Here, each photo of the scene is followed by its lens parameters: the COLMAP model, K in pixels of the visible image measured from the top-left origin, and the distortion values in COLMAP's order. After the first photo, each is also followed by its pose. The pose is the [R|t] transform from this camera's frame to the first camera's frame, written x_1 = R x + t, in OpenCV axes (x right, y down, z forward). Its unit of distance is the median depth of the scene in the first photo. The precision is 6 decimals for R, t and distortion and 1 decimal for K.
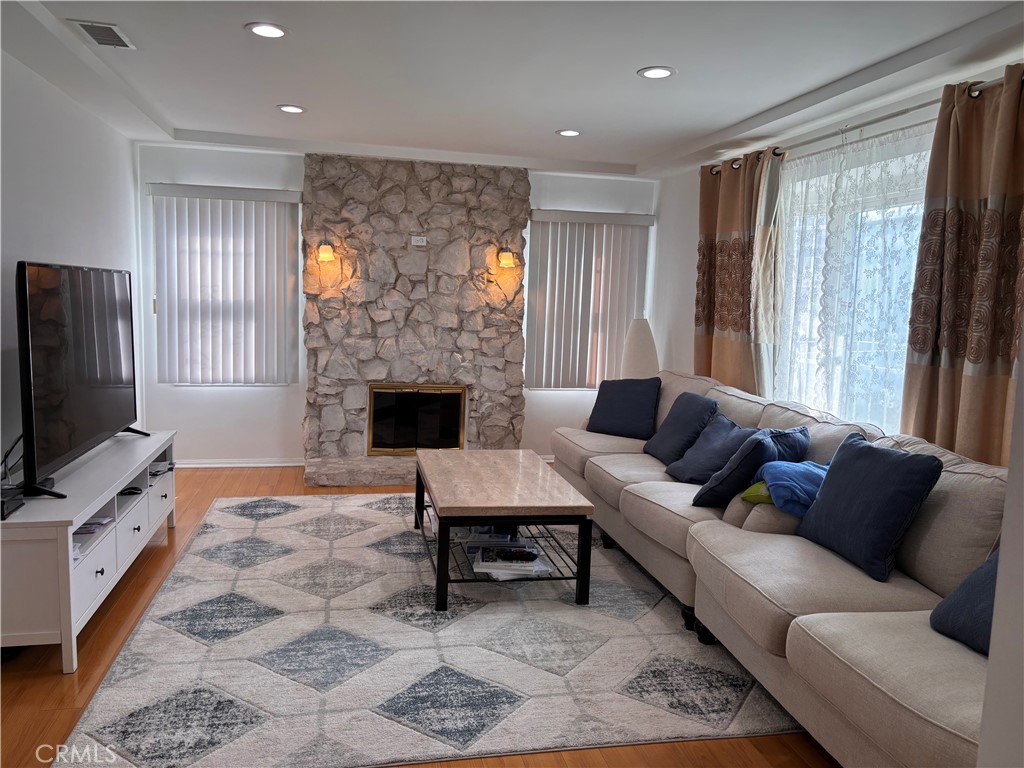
lens RADIAL K [[764.5, 0, 516.9], [0, 764.5, 385.2], [0, 0, 1]] dist [0.013409, -0.017853]
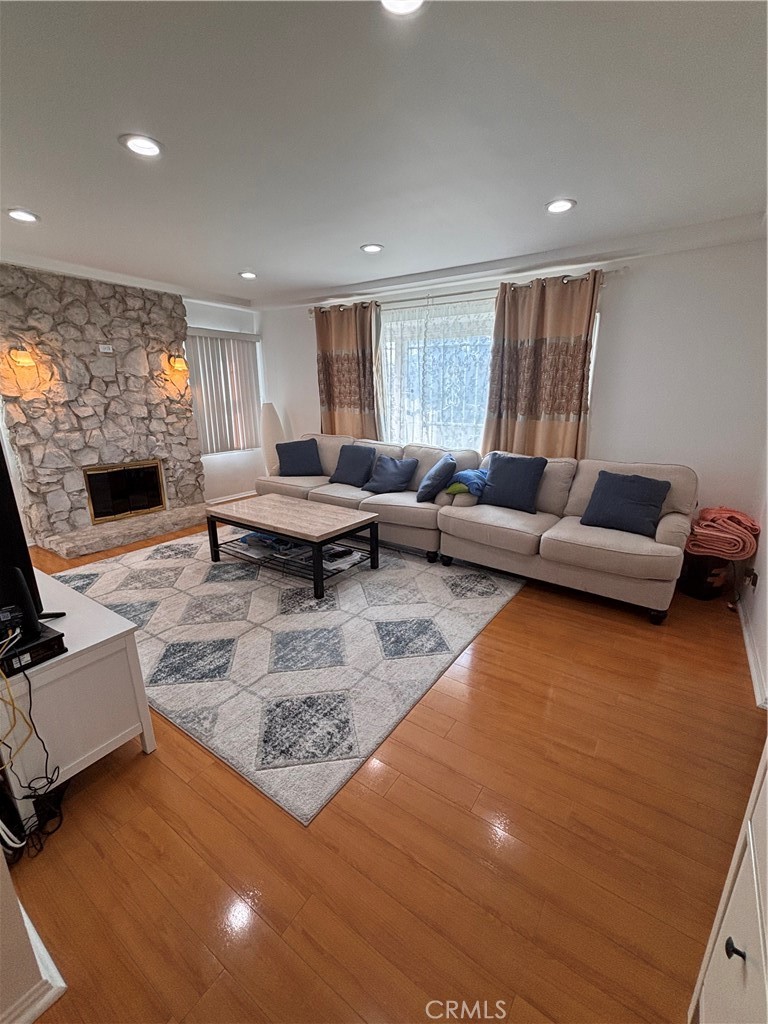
lens RADIAL K [[431.2, 0, 387.8], [0, 431.2, 512.5], [0, 0, 1]] dist [-0.010639, -0.003143]
pose [[0.726063, -0.217138, 0.652445, -0.486540], [0.099928, 0.972079, 0.212311, -0.048901], [-0.680329, -0.088953, 0.727489, 0.244890]]
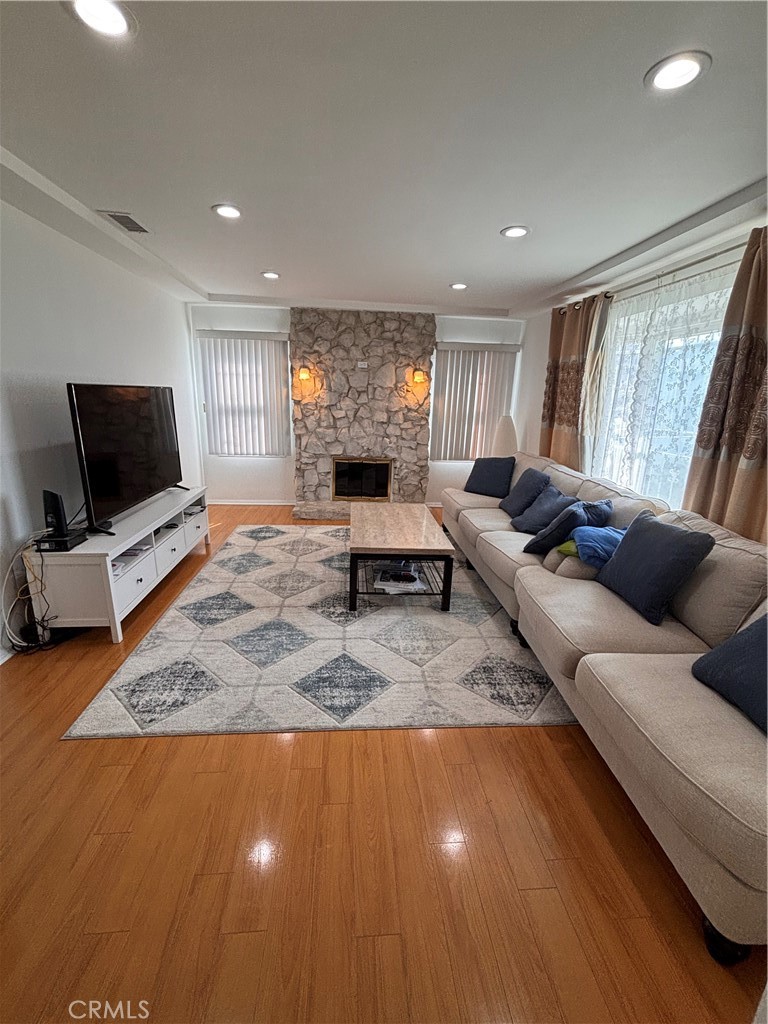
lens RADIAL K [[431.2, 0, 388.0], [0, 431.2, 515.0], [0, 0, 1]] dist [-0.010639, -0.003143]
pose [[0.991497, 0.032694, -0.125958, 0.069037], [-0.013536, 0.988586, 0.150049, -0.028969], [0.129426, -0.147068, 0.980622, 0.160289]]
